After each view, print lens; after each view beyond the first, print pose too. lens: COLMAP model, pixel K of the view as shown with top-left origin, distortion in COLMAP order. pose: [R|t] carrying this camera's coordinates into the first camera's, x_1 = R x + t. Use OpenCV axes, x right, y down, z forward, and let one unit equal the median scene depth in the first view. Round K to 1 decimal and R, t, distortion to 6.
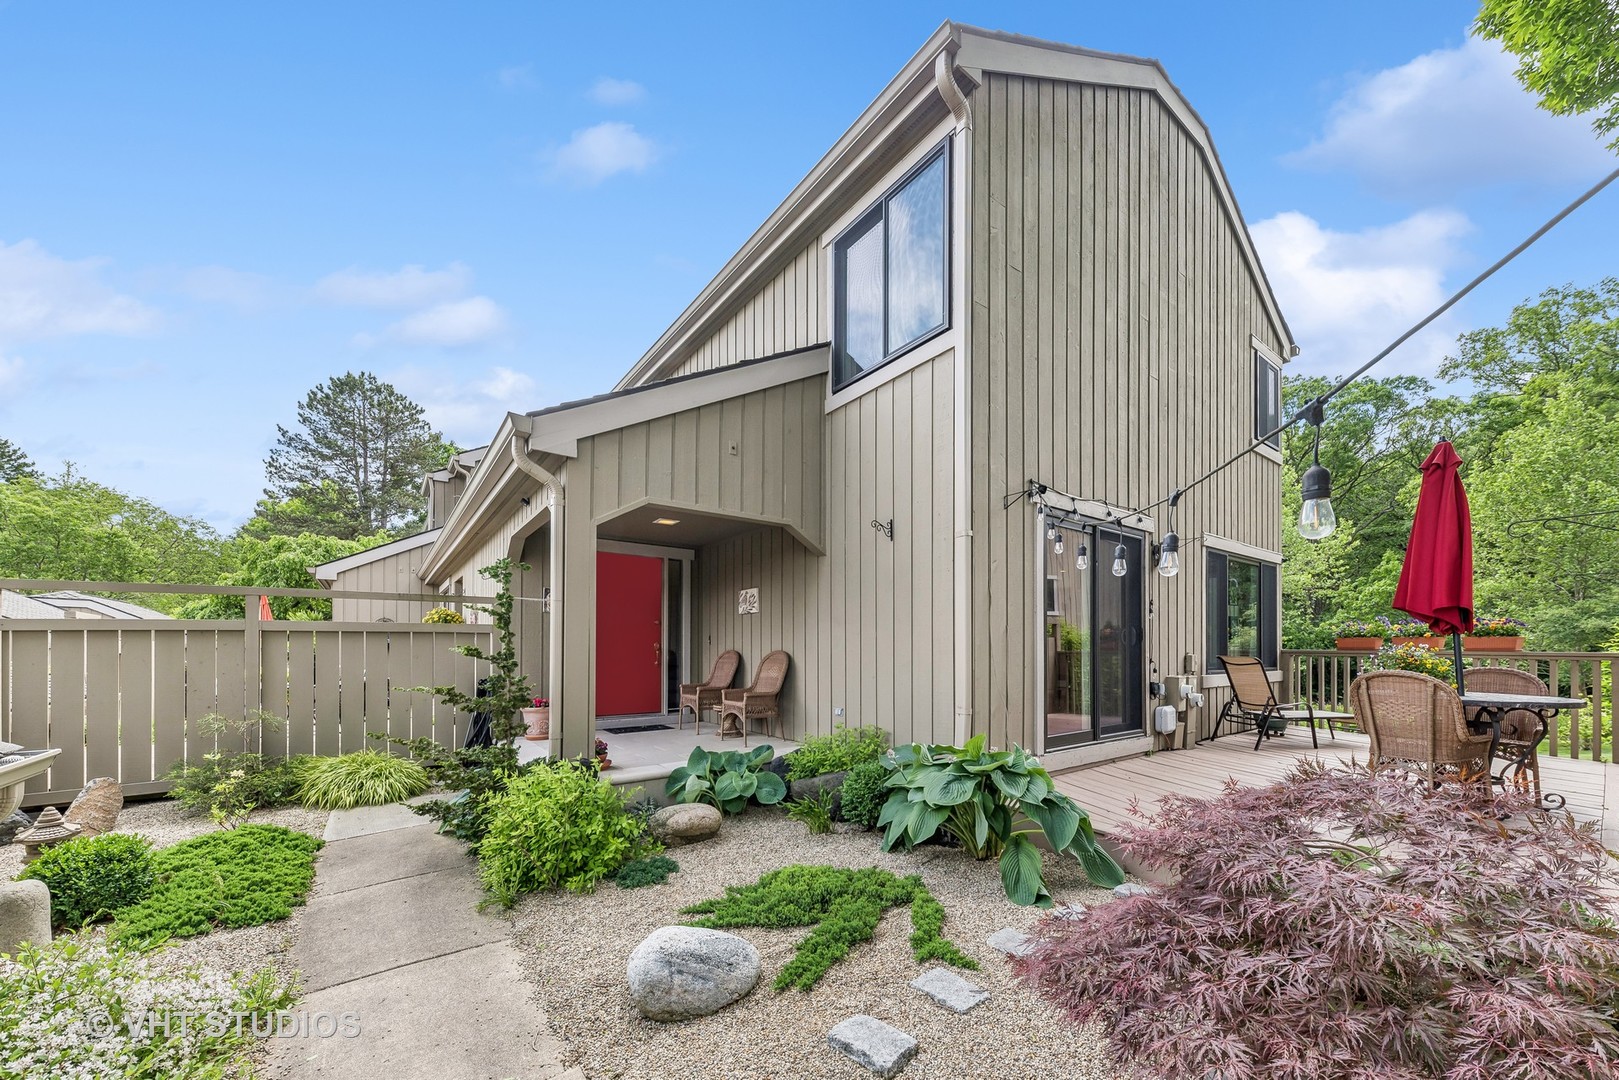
lens RADIAL K [[579.9, 0, 814.9], [0, 579.9, 638.4], [0, 0, 1]] dist [-0.000273, -0.000030]
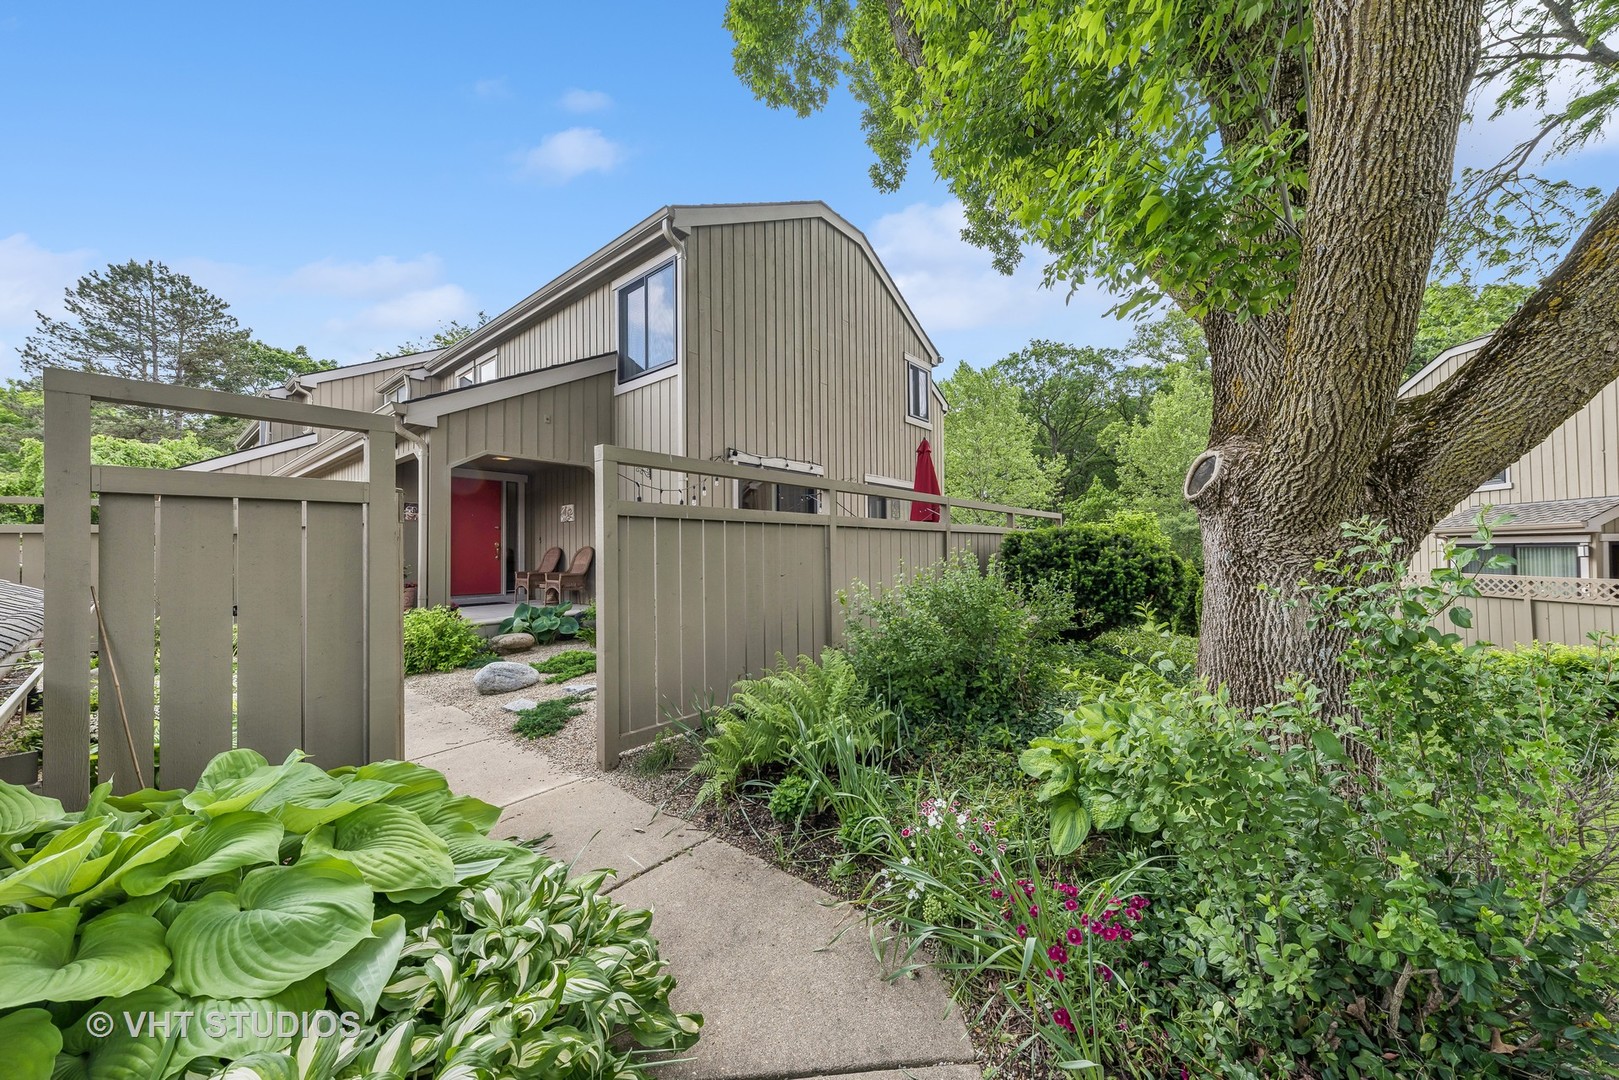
lens RADIAL K [[557.1, 0, 836.5], [0, 557.1, 540.6], [0, 0, 1]] dist [0.001065, 0.000124]
pose [[0.965017, -0.006174, 0.262113, 0.185700], [0.006597, 0.999978, -0.000736, 0.010889], [-0.262103, 0.002440, 0.965037, -0.572780]]
